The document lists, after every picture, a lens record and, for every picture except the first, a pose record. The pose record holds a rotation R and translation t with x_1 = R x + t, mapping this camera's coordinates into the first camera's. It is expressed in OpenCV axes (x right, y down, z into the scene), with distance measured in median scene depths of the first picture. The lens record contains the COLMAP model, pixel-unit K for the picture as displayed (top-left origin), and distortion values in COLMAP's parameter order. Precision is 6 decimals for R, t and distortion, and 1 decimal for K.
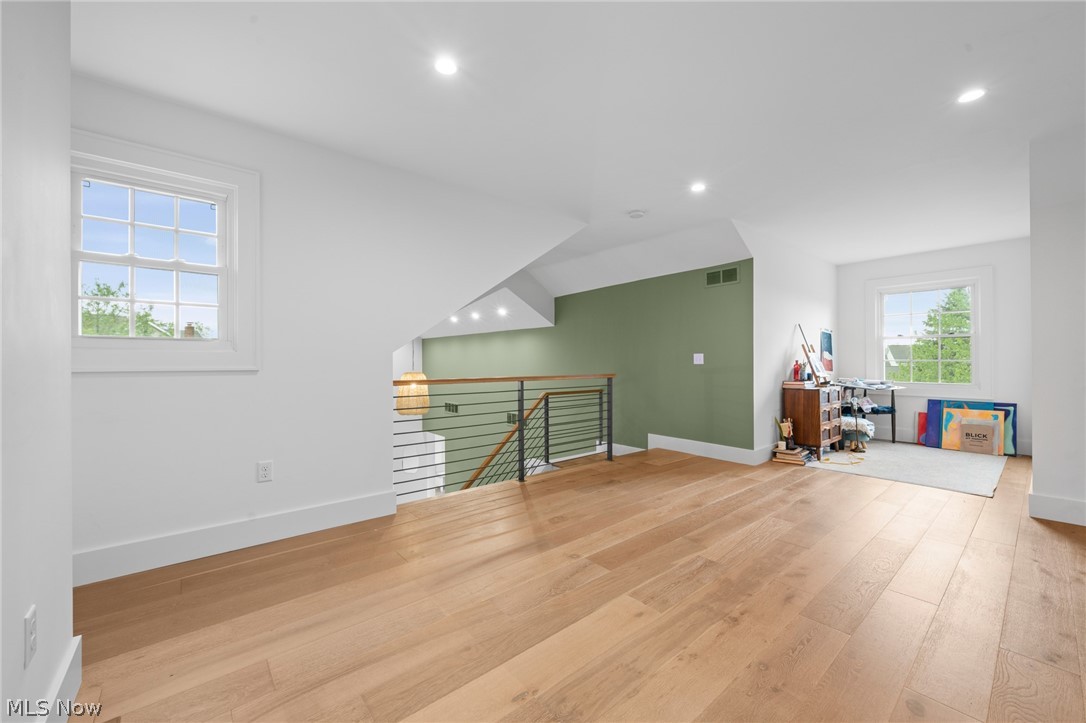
lens RADIAL K [[425.8, 0, 543.8], [0, 425.8, 352.7], [0, 0, 1]] dist [-0.000604, -0.000279]
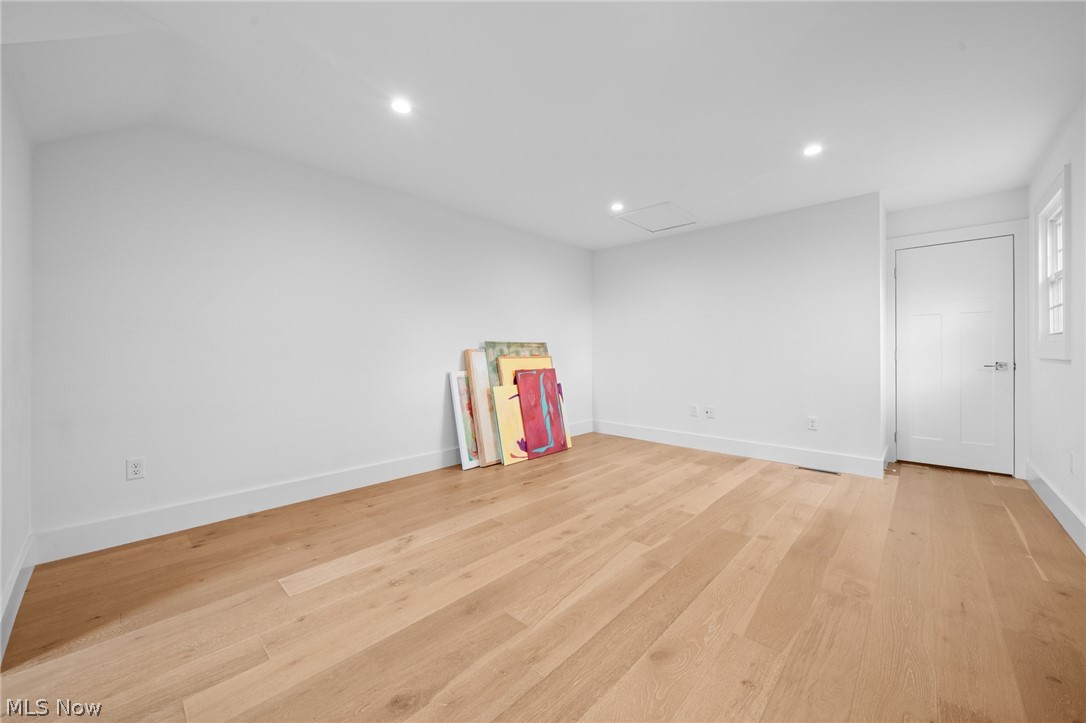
lens RADIAL K [[407.7, 0, 542.0], [0, 407.7, 352.9], [0, 0, 1]] dist [-0.000927, -0.000101]
pose [[-0.993559, 0.002897, -0.113281, 0.679926], [0.005022, 0.999817, -0.018477, 0.035271], [0.113207, -0.018927, -0.993391, 1.818385]]
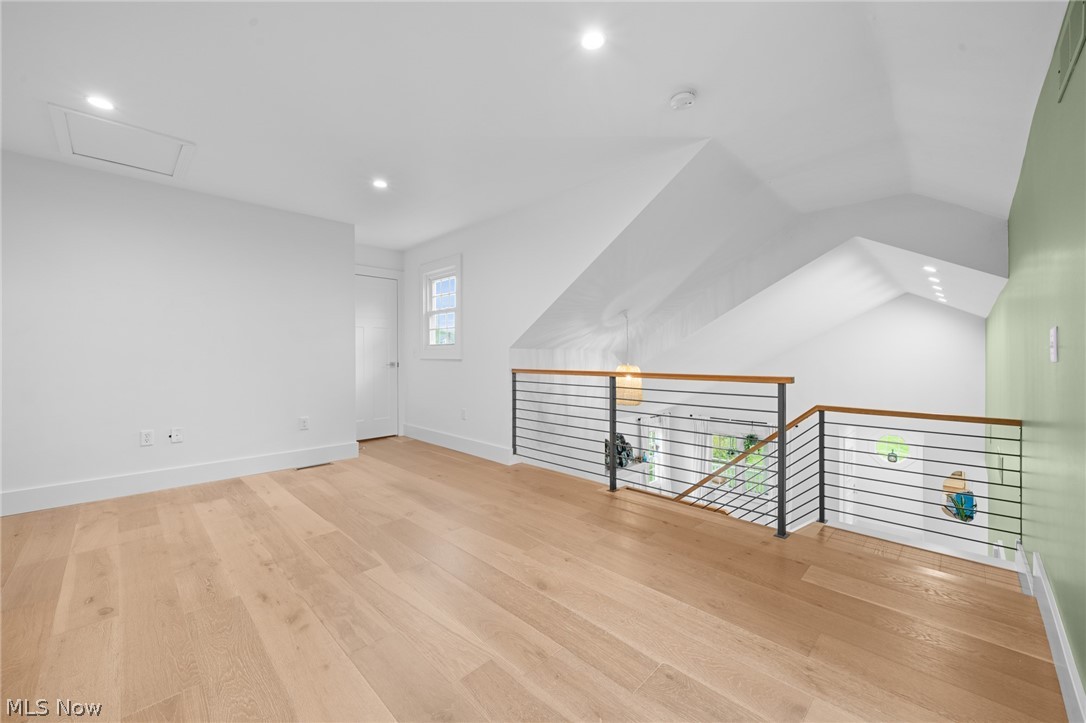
lens RADIAL K [[425.8, 0, 543.8], [0, 425.8, 352.7], [0, 0, 1]] dist [-0.000604, -0.000279]
pose [[0.086147, -0.007258, -0.996256, 1.231827], [0.020936, 0.999766, -0.005473, 0.029907], [0.996062, -0.020386, 0.086279, 1.203204]]
